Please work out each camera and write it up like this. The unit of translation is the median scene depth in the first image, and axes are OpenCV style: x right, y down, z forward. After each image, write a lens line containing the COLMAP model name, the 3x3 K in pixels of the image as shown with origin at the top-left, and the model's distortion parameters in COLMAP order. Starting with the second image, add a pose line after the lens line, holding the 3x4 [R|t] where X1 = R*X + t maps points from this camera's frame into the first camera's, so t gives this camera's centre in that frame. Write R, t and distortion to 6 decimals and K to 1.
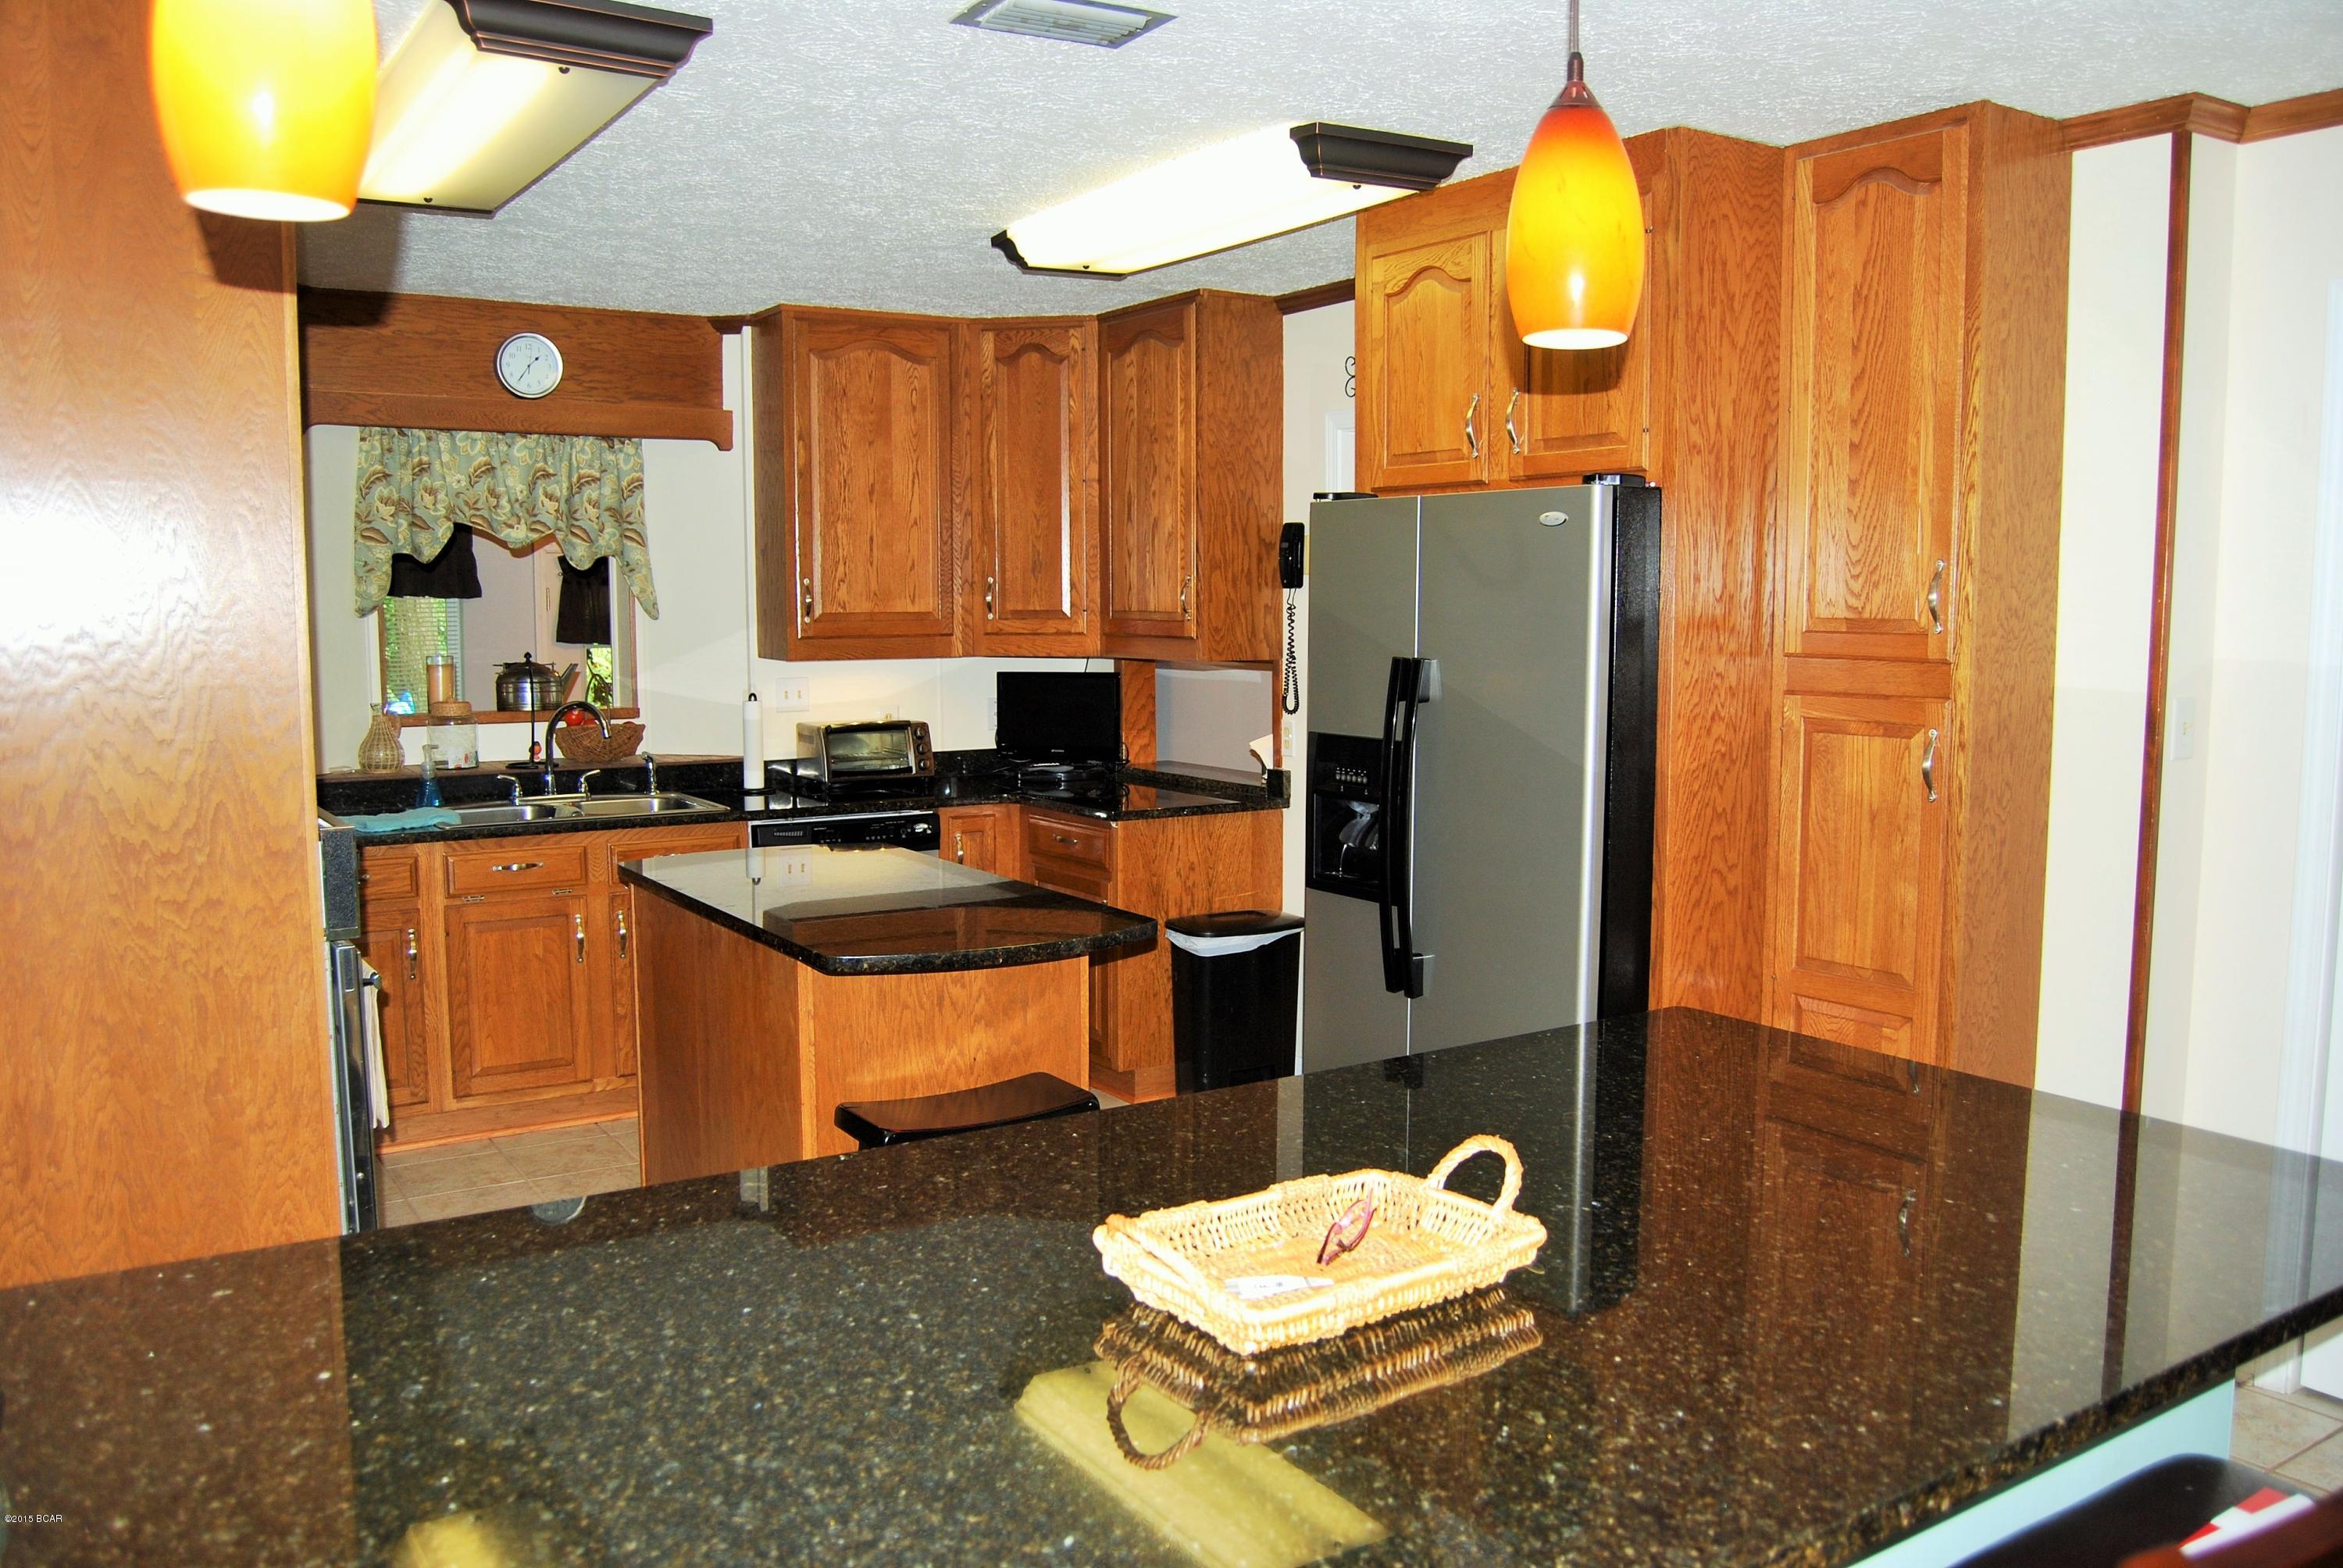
lens RADIAL K [[1869.3, 0, 1178.8], [0, 1869.3, 789.5], [0, 0, 1]] dist [-0.099183, 0.036459]
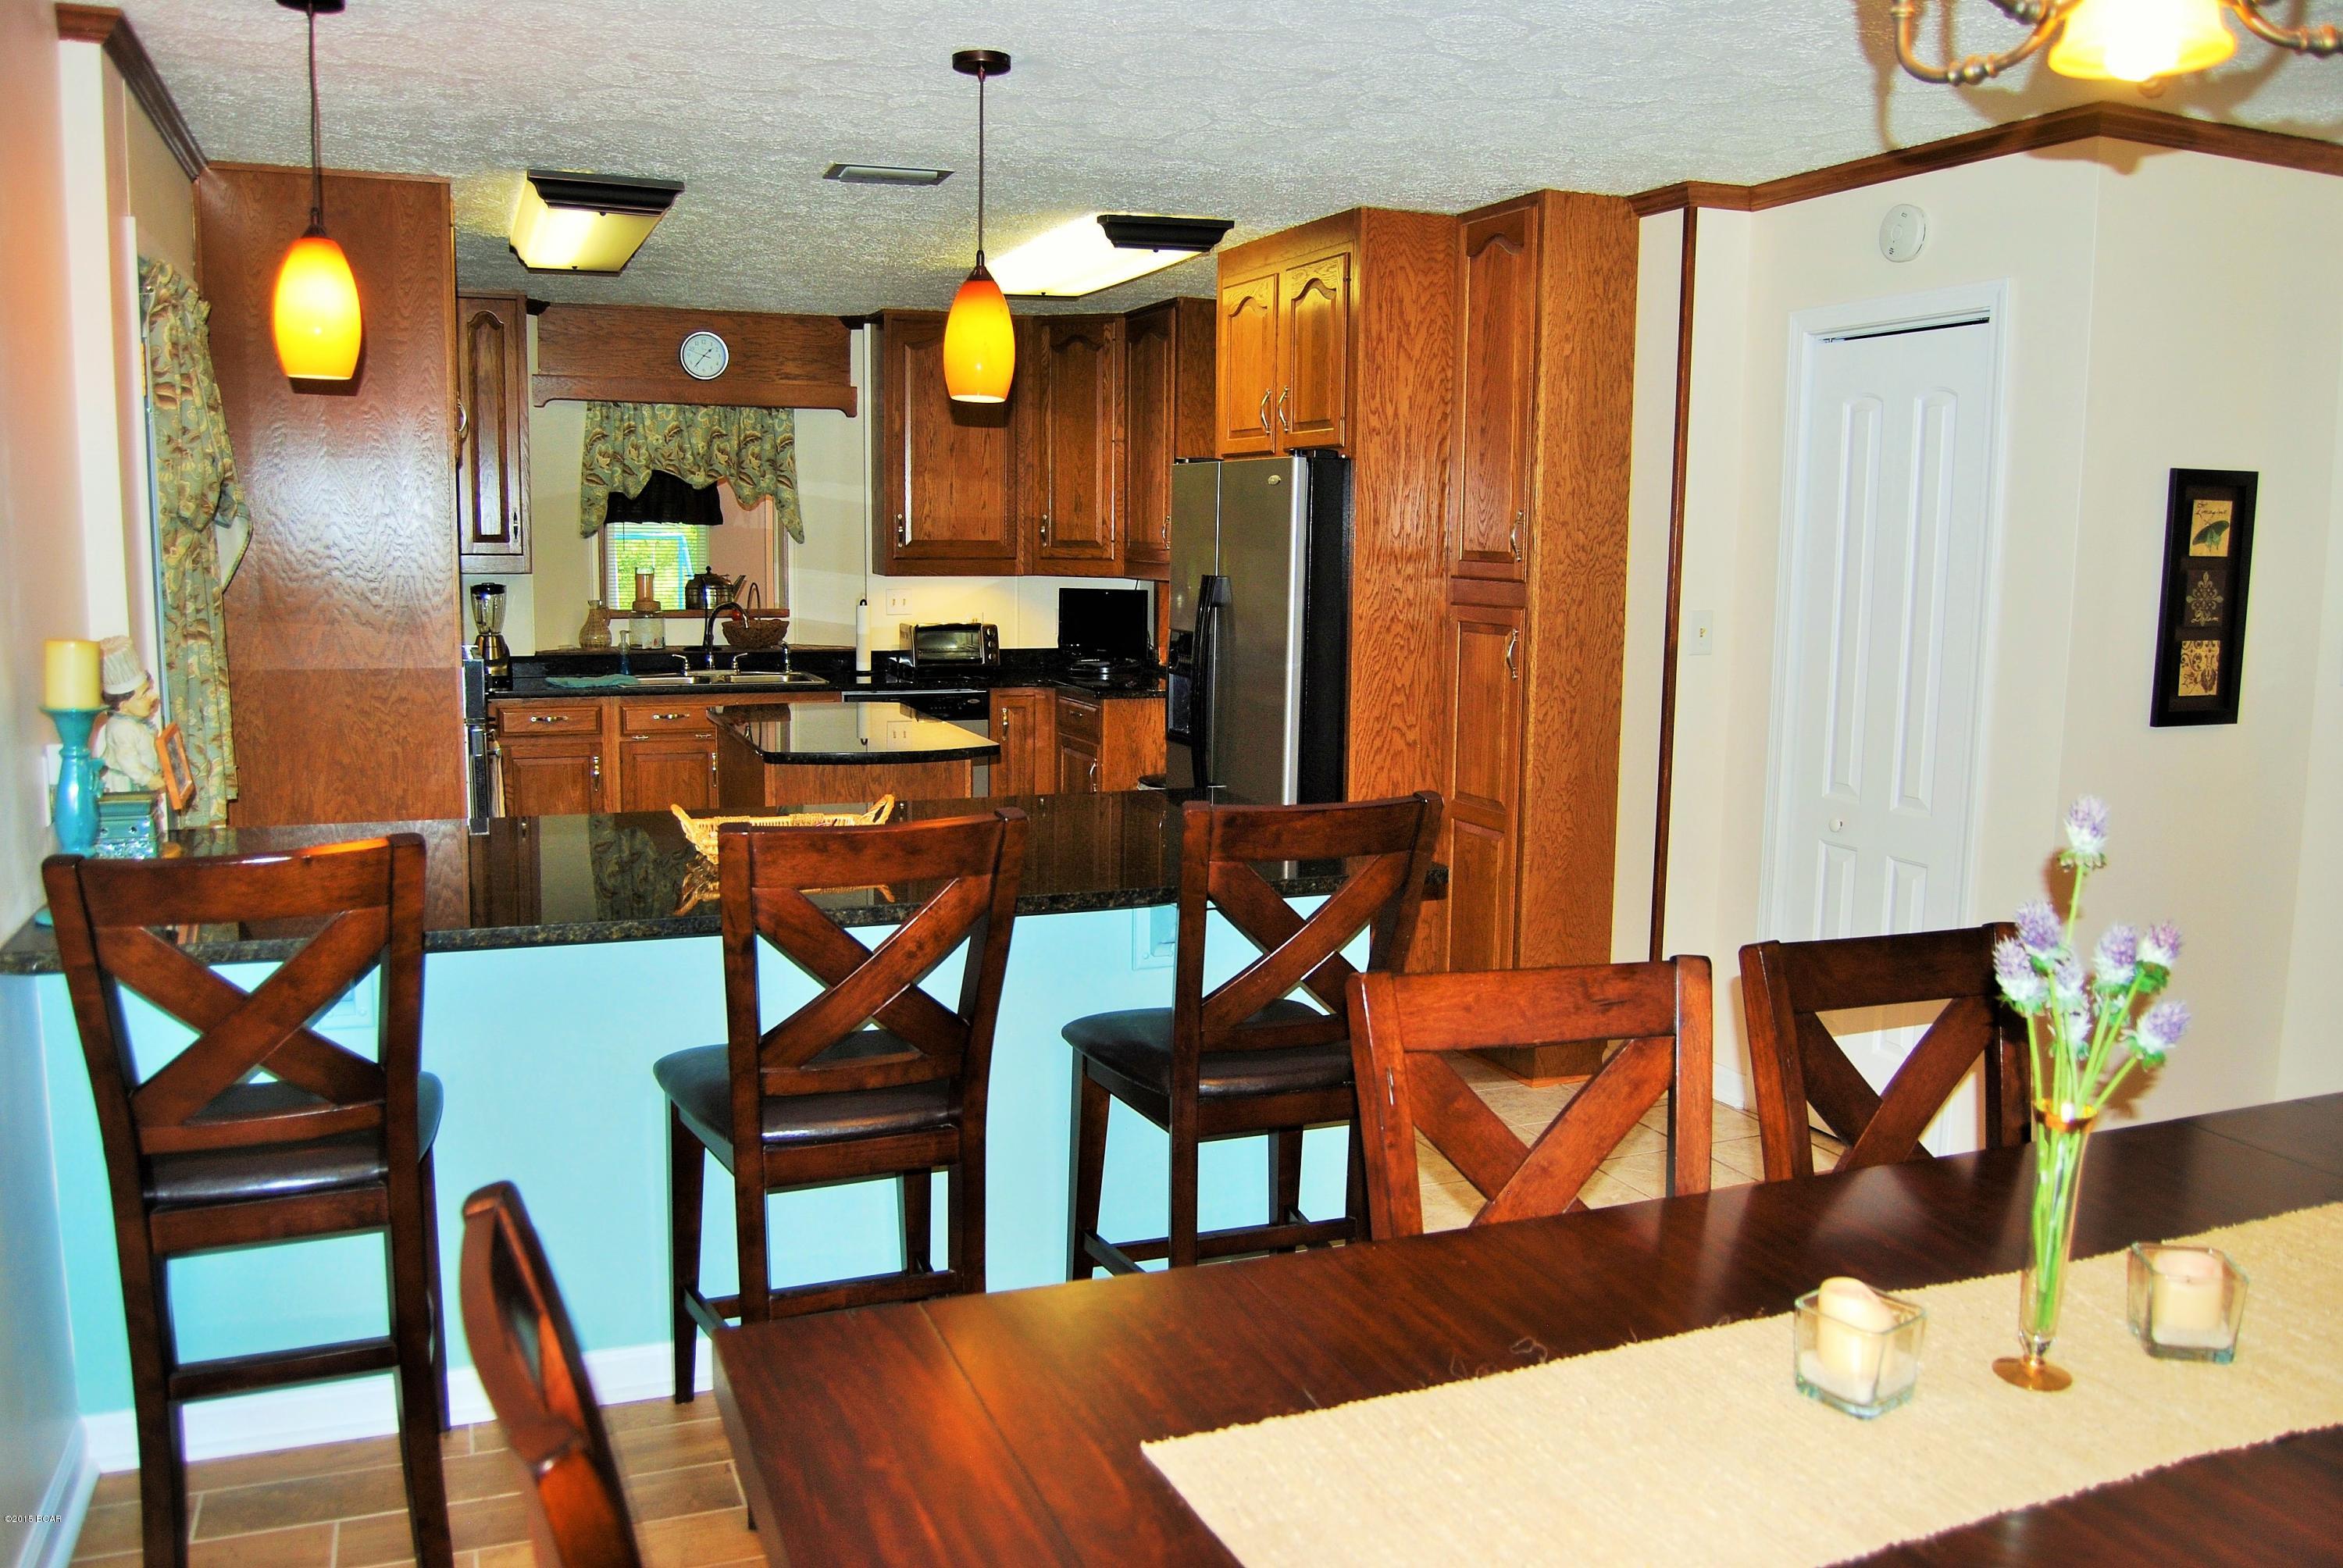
lens RADIAL K [[1869.3, 0, 1170.9], [0, 1869.3, 785.9], [0, 0, 1]] dist [-0.099183, 0.036459]
pose [[0.980782, 0.039755, -0.191015, 0.270853], [-0.033562, 0.998804, 0.035545, 0.029445], [0.192199, -0.028451, 0.980943, -0.300136]]
